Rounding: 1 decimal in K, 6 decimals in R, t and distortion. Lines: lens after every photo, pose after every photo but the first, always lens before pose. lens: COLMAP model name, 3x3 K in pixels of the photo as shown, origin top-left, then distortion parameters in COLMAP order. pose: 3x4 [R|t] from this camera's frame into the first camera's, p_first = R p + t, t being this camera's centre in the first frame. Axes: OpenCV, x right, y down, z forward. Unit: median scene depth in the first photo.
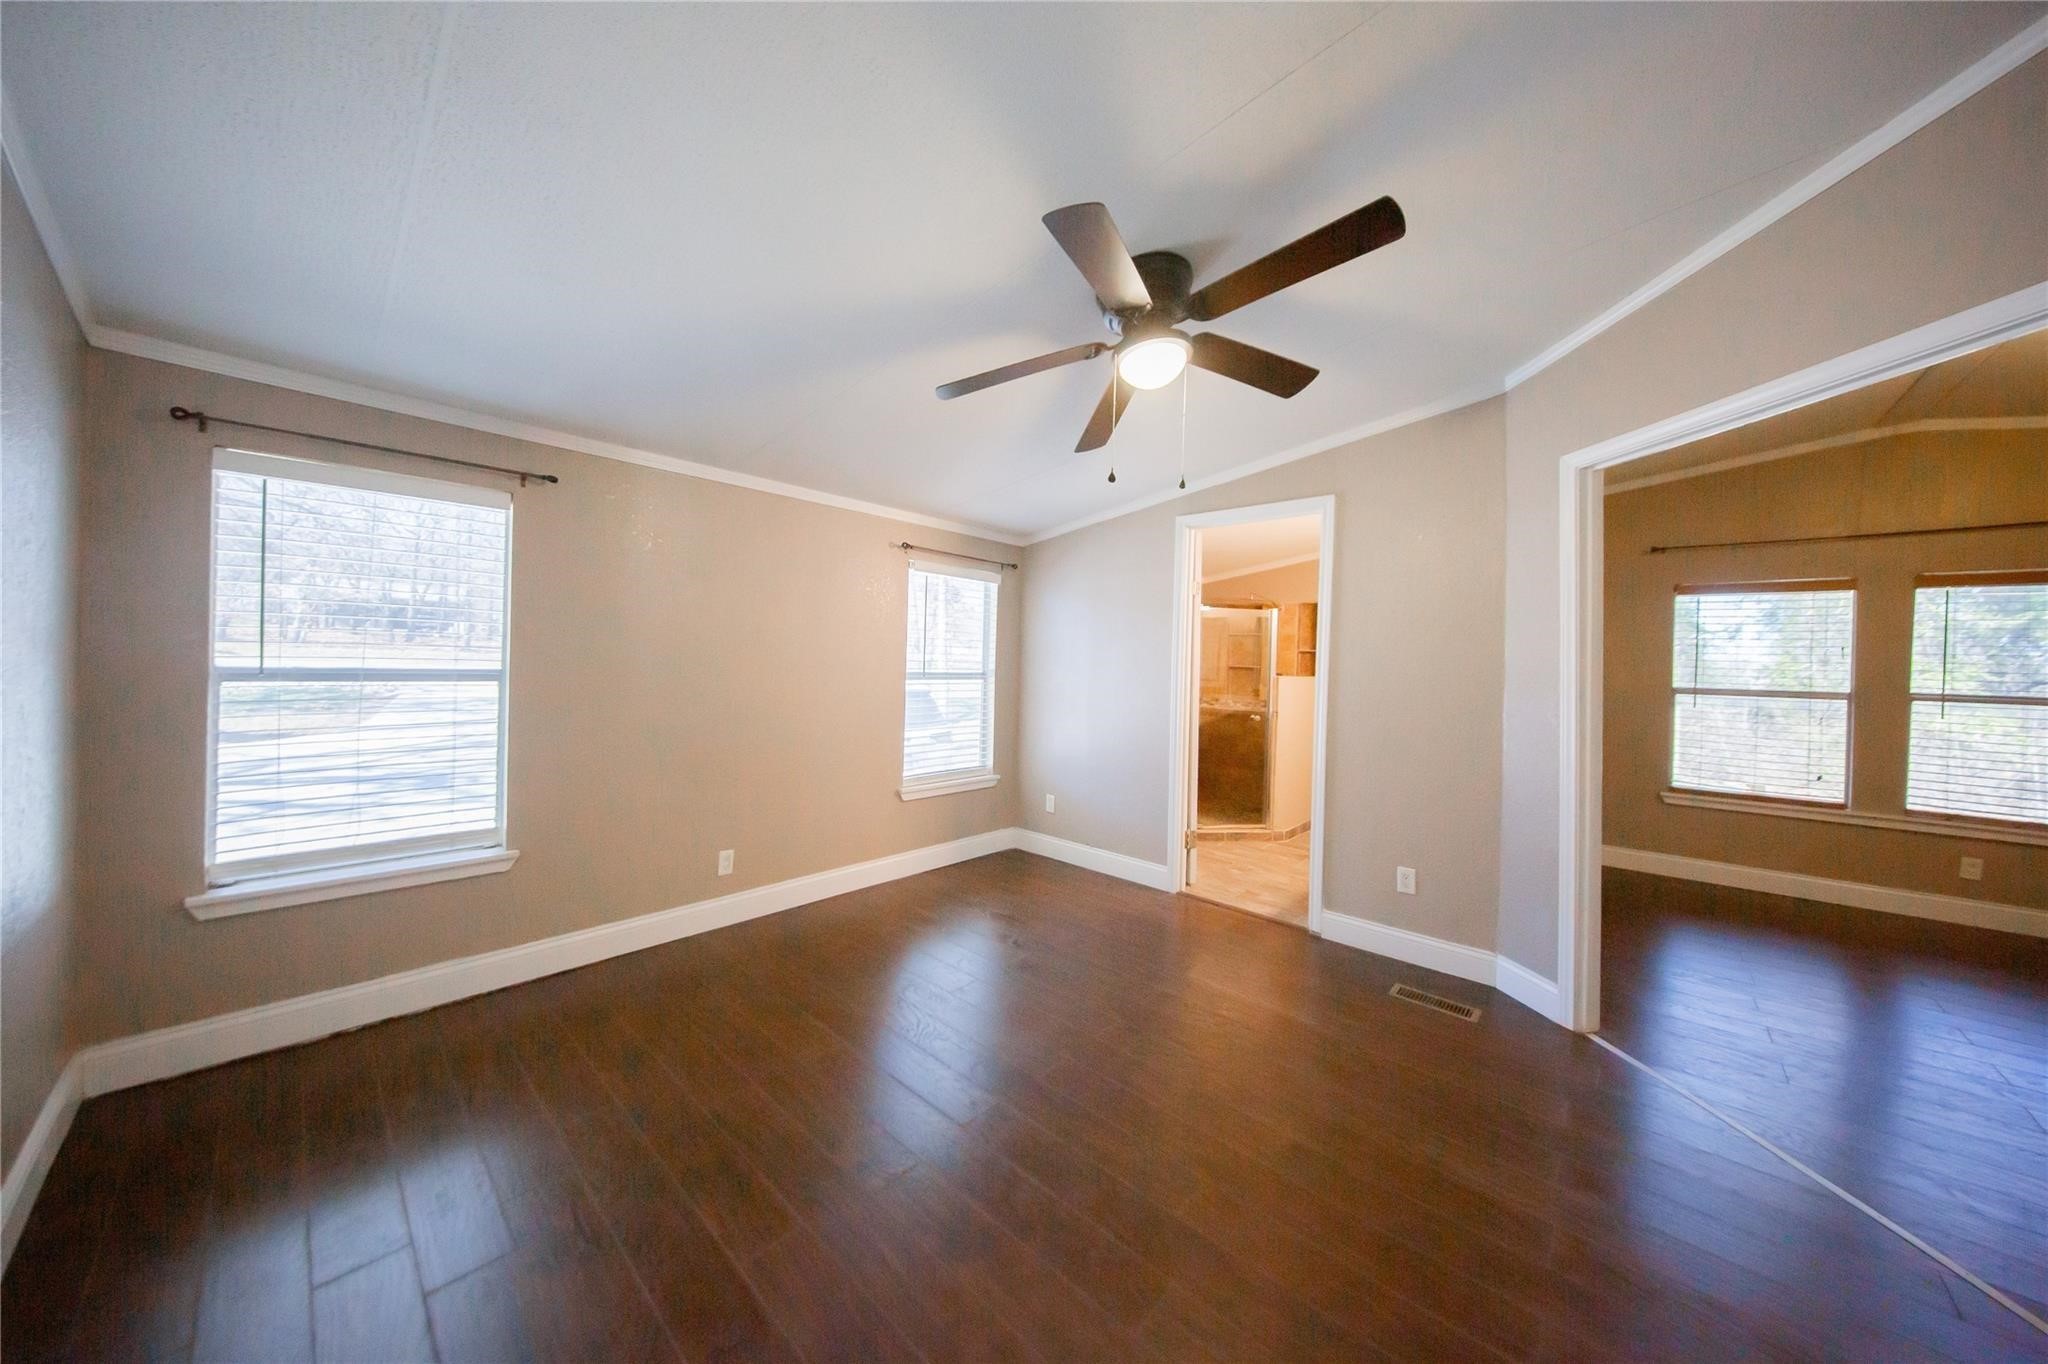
lens RADIAL K [[660.4, 0, 1004.4], [0, 660.4, 661.5], [0, 0, 1]] dist [-0.013244, -0.000715]
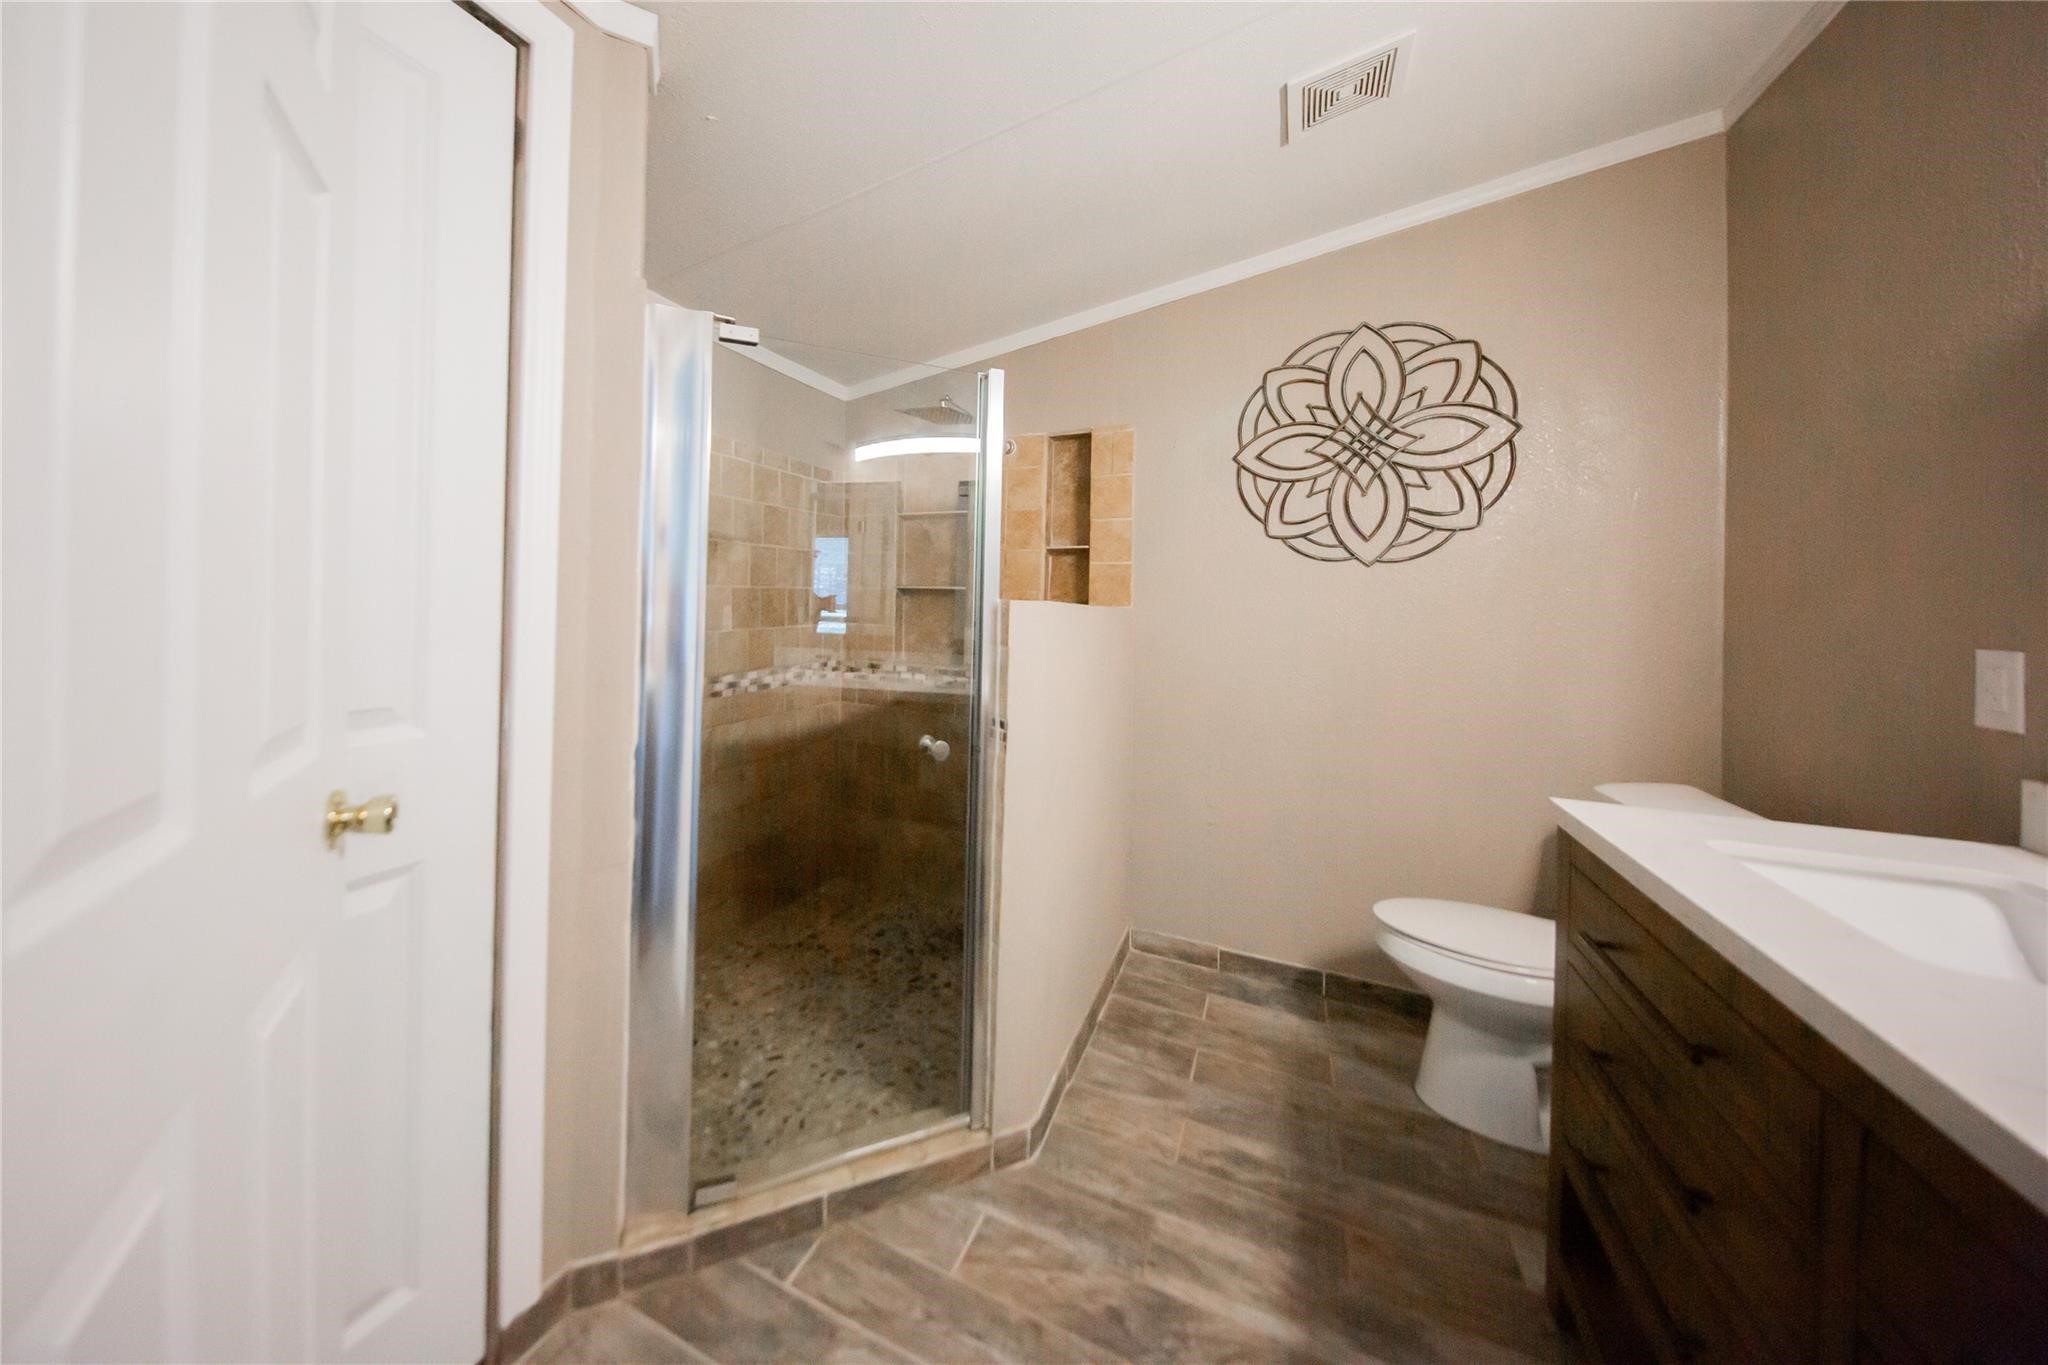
lens RADIAL K [[700.1, 0, 925.6], [0, 700.1, 594.9], [0, 0, 1]] dist [-0.007932, -0.001569]
pose [[0.960179, -0.010014, 0.279206, 0.243011], [0.010741, 0.999942, -0.001072, 0.013357], [-0.279179, 0.004029, 0.960231, 0.586400]]
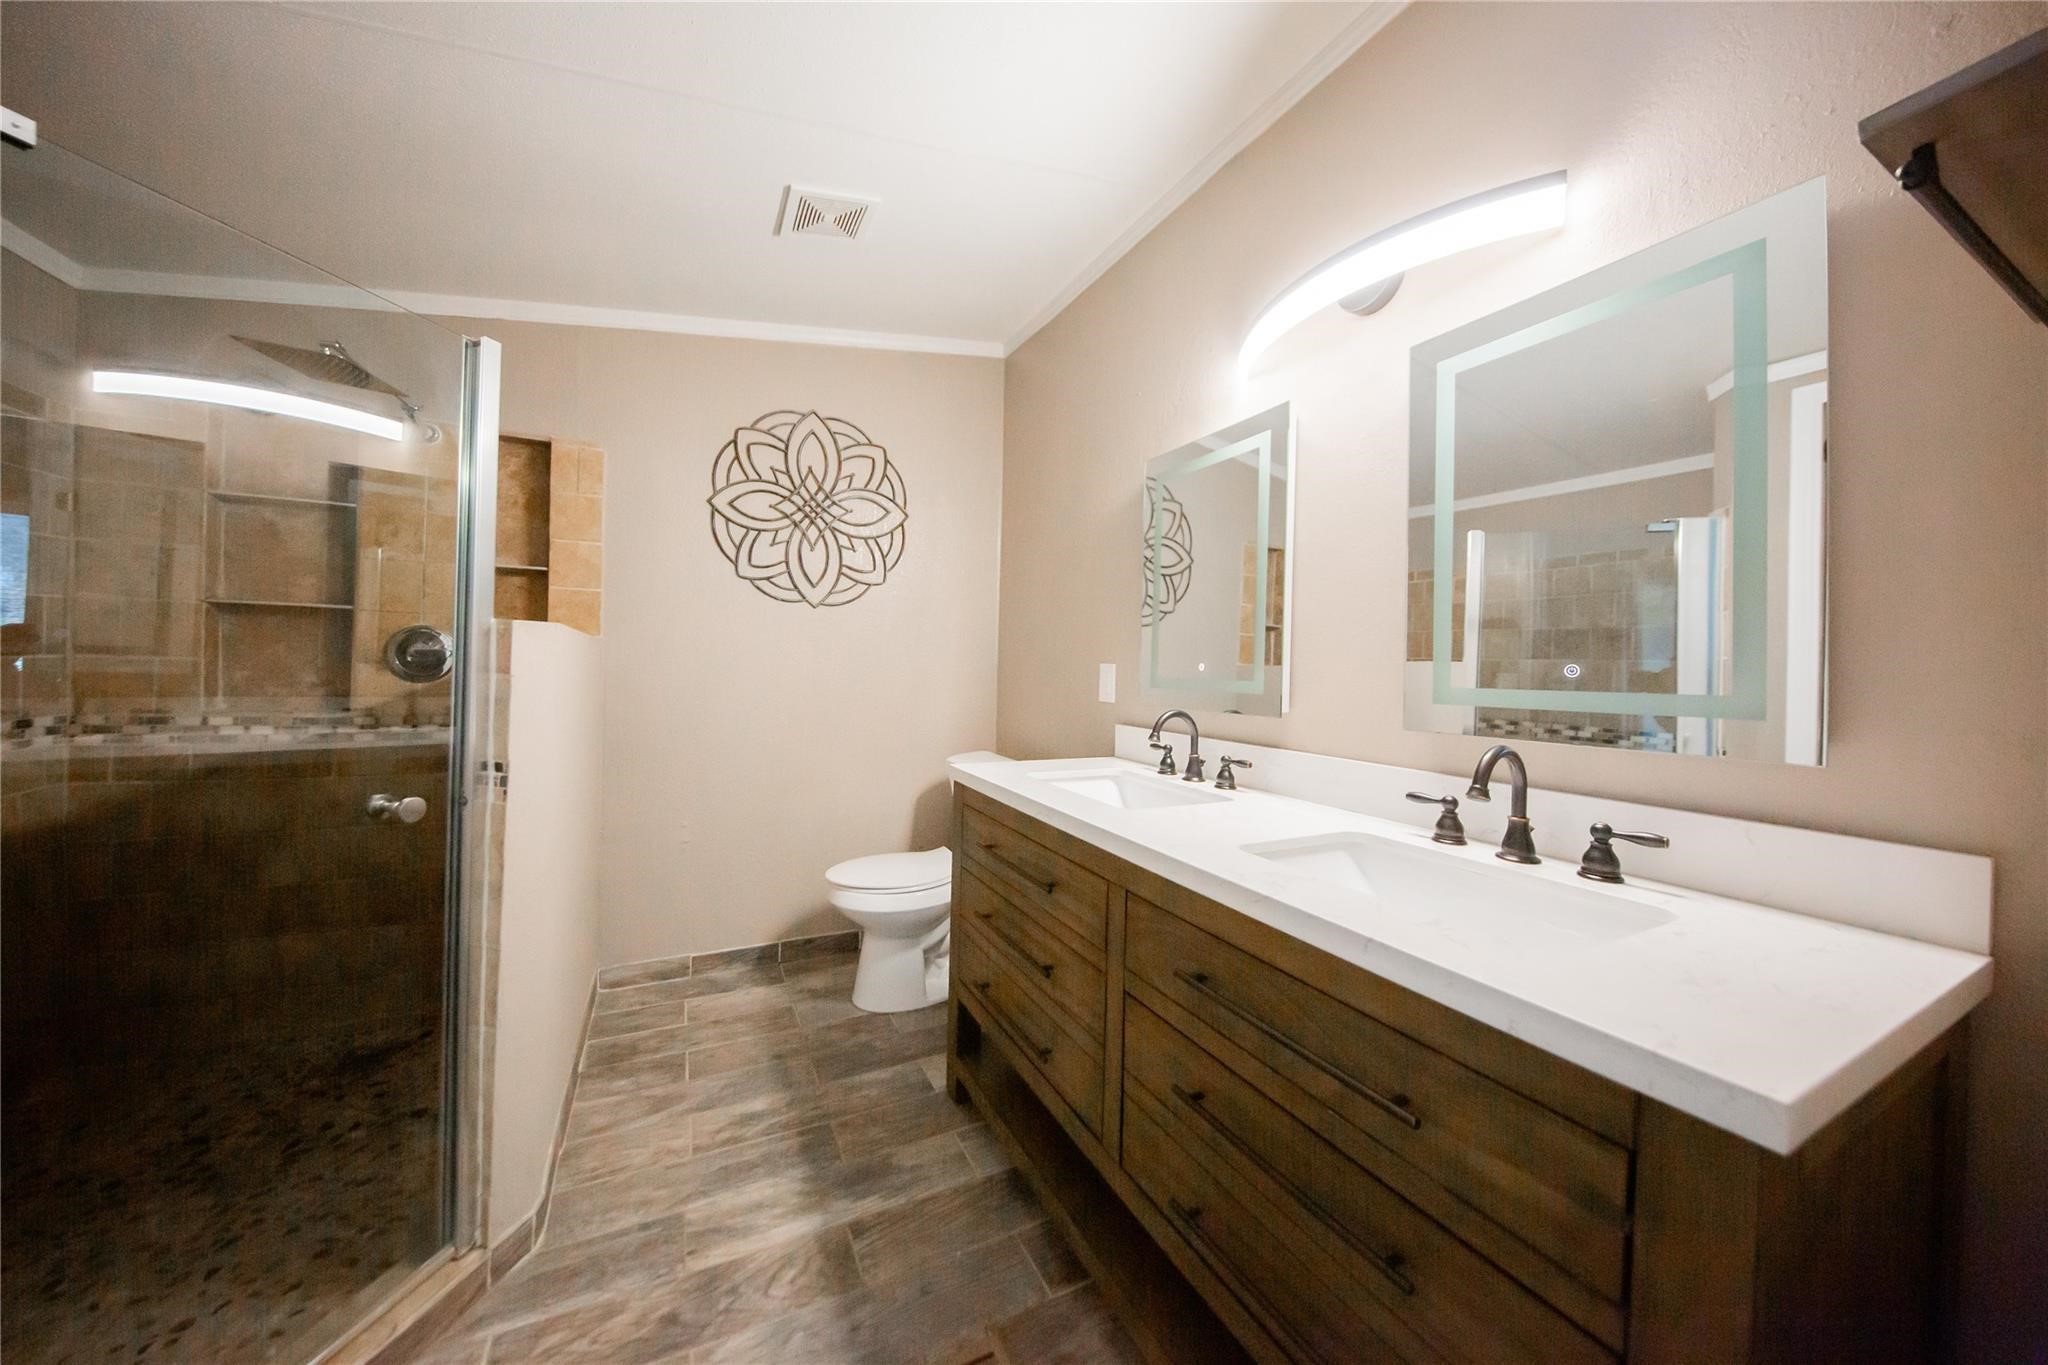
lens RADIAL K [[660.4, 0, 985.3], [0, 660.4, 657.6], [0, 0, 1]] dist [-0.013244, -0.000715]
pose [[0.359286, -0.018202, 0.933050, 0.206809], [-0.019242, 0.999453, 0.026907, 0.018957], [-0.933029, -0.027621, 0.358739, 0.613575]]
